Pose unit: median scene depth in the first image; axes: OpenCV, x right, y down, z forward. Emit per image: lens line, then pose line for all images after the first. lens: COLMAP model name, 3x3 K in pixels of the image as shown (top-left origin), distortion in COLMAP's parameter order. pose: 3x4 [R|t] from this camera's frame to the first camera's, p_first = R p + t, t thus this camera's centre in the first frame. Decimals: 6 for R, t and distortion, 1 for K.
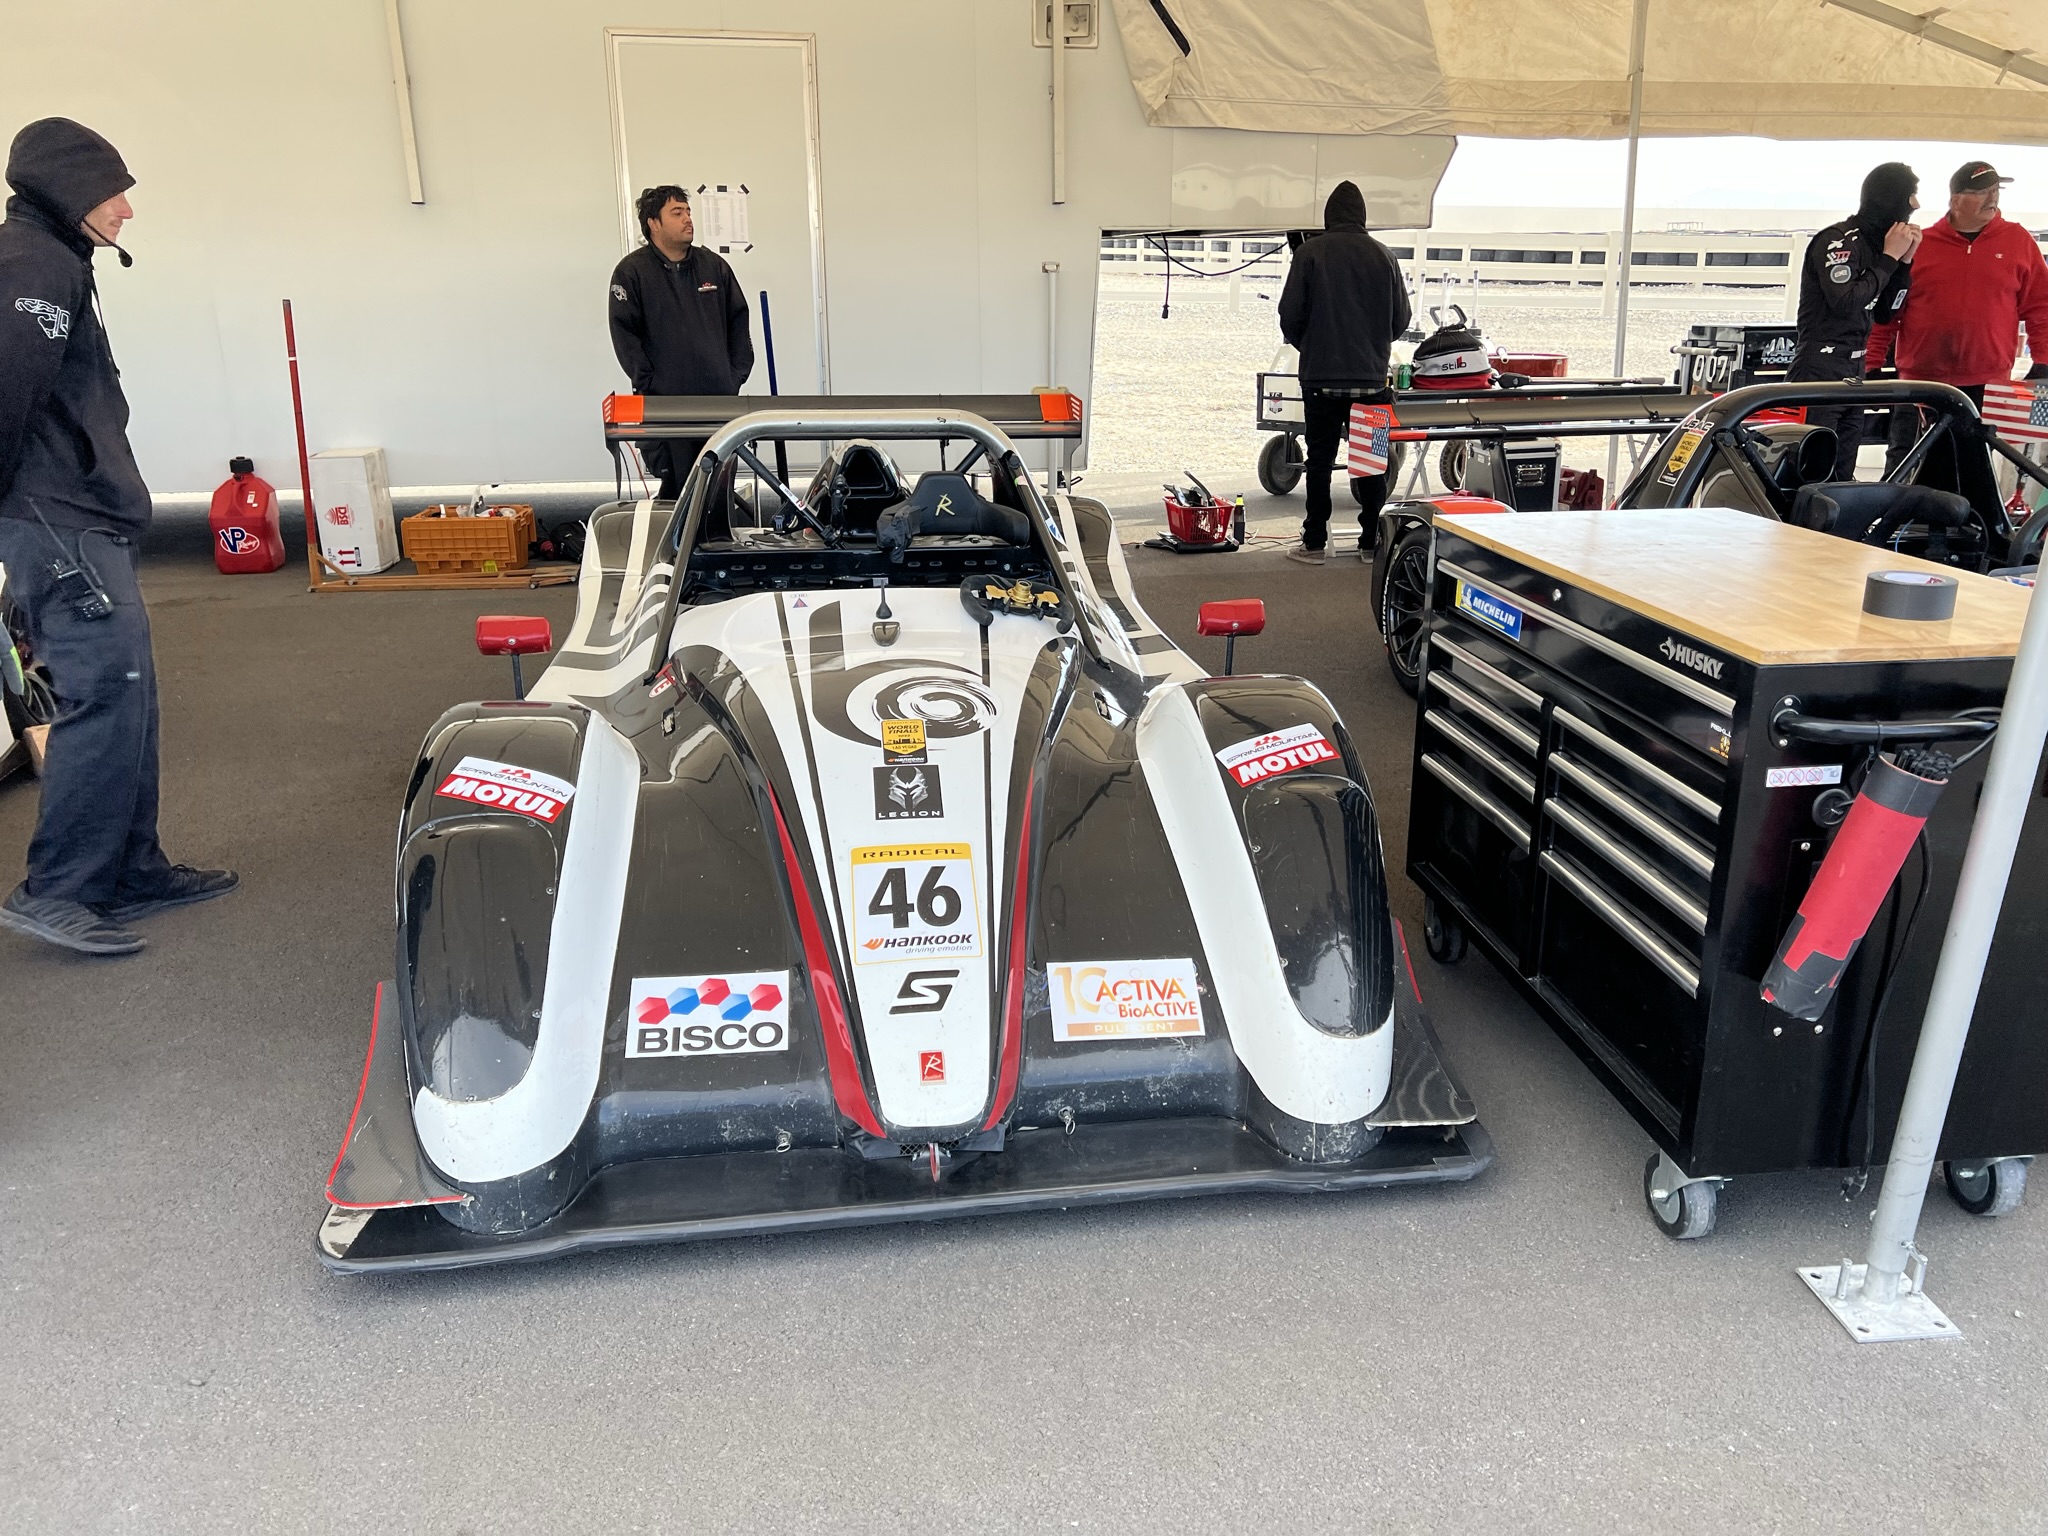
lens RADIAL K [[1593.0, 0, 1036.1], [0, 1593.0, 760.2], [0, 0, 1]] dist [0.086051, -0.085339]
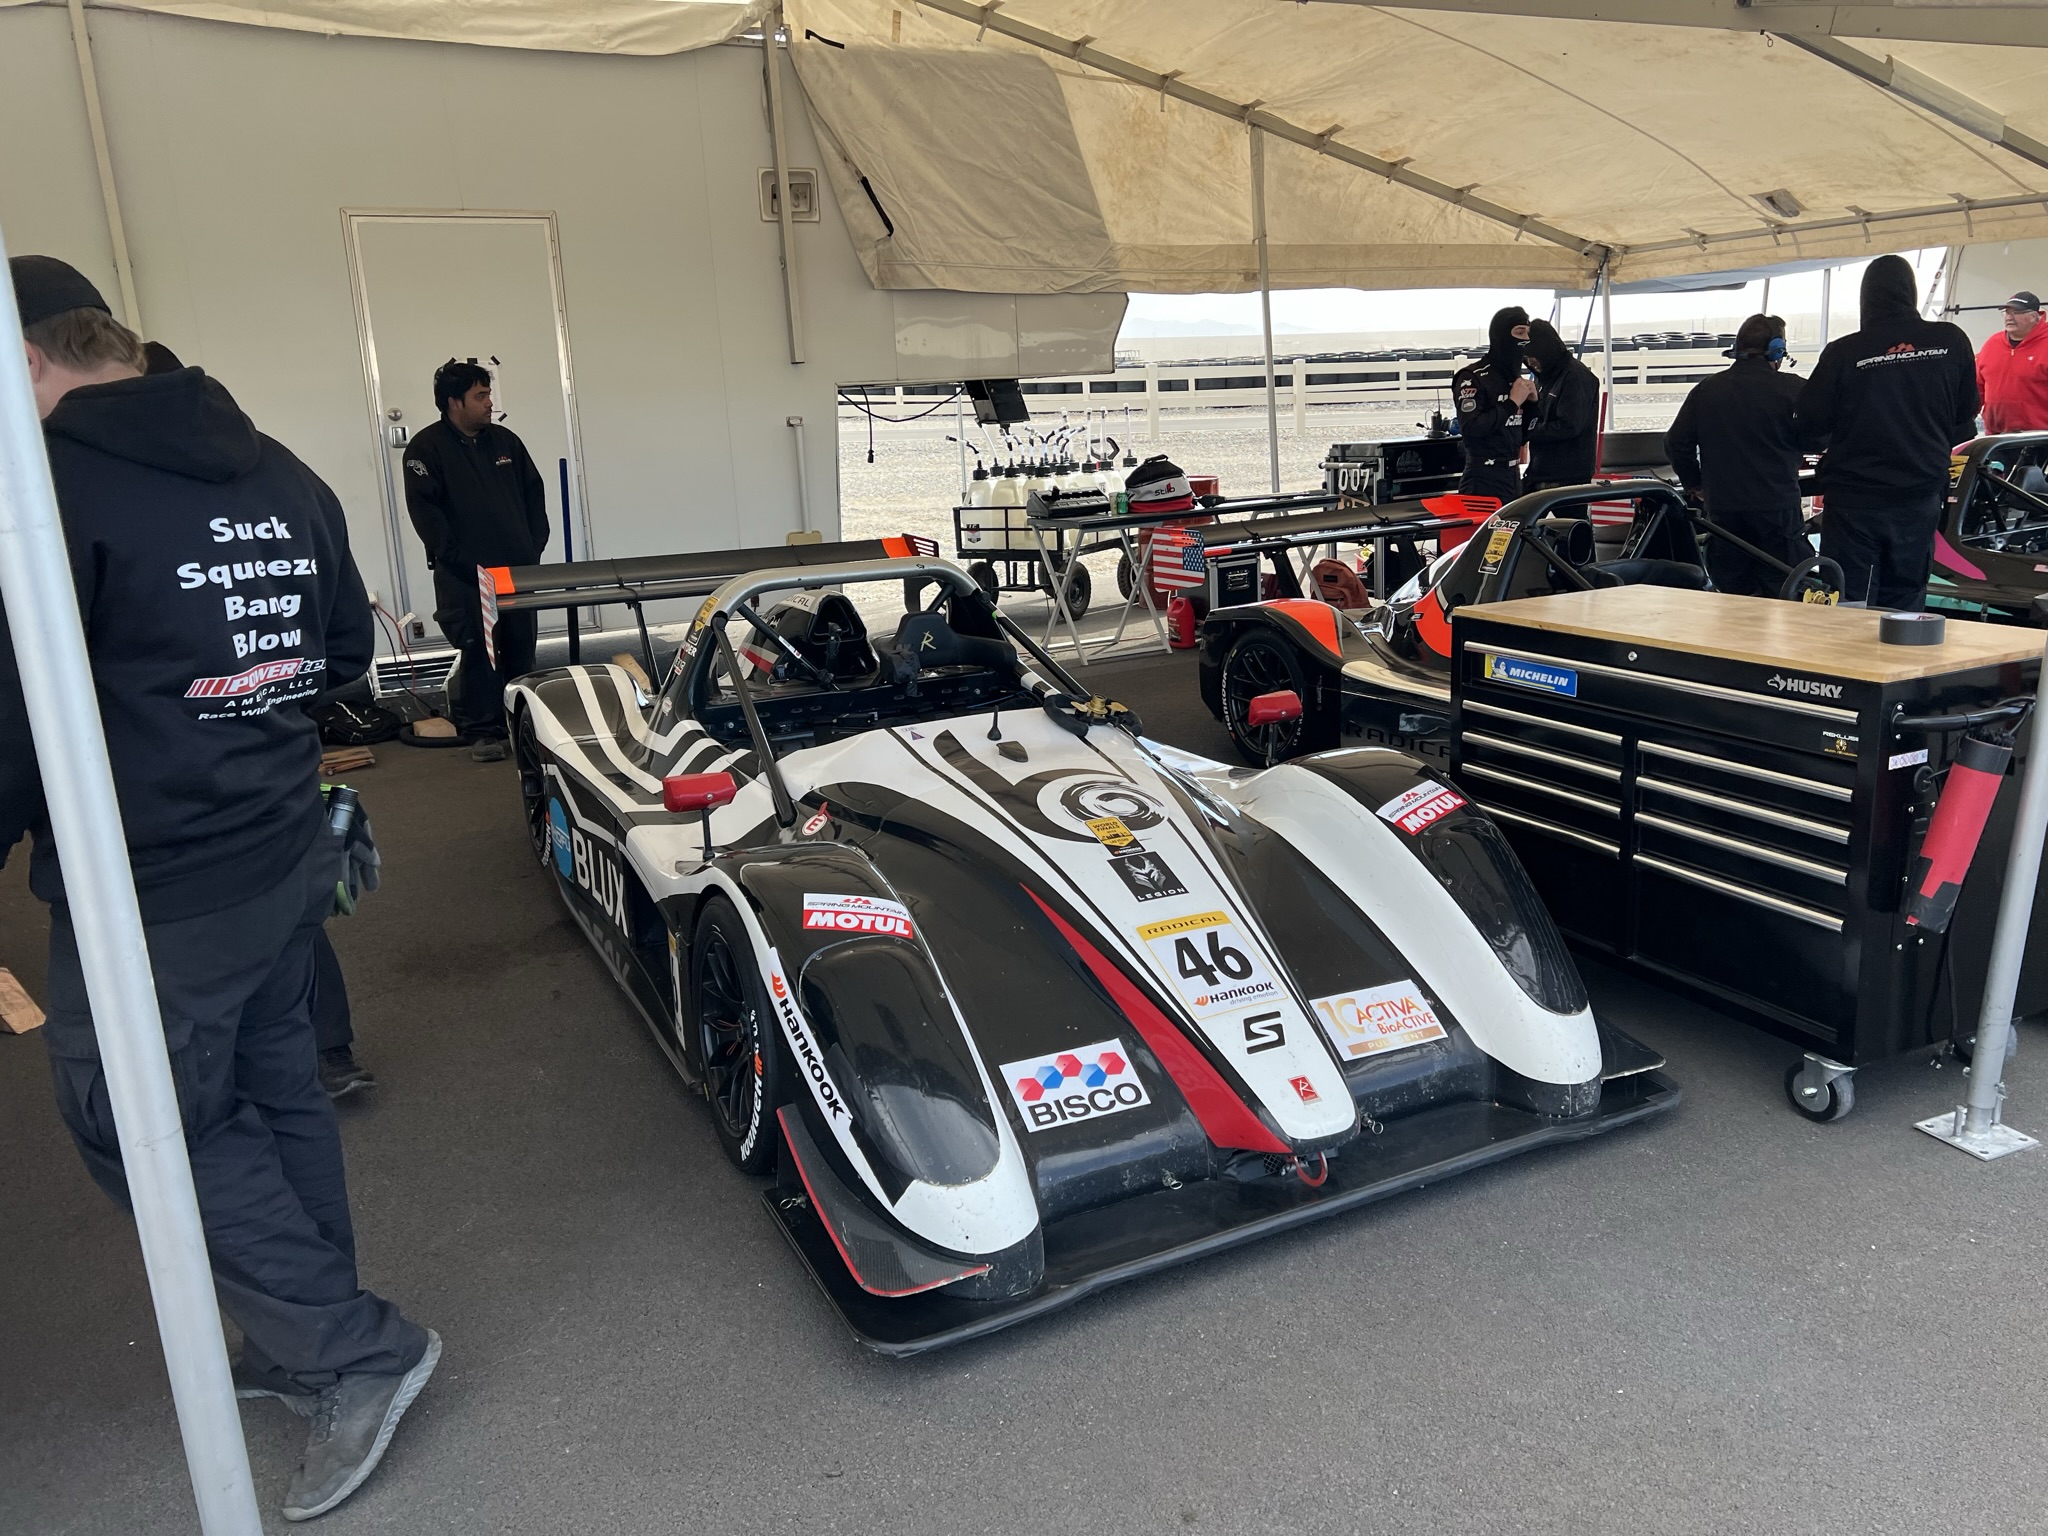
lens RADIAL K [[1590.0, 0, 1011.1], [0, 1590.0, 800.6], [0, 0, 1]] dist [0.060343, -0.065168]
pose [[0.949161, -0.117978, 0.291845, -0.527474], [0.133972, 0.990354, -0.035365, -0.007394], [-0.284858, 0.072666, 0.955811, -0.080983]]
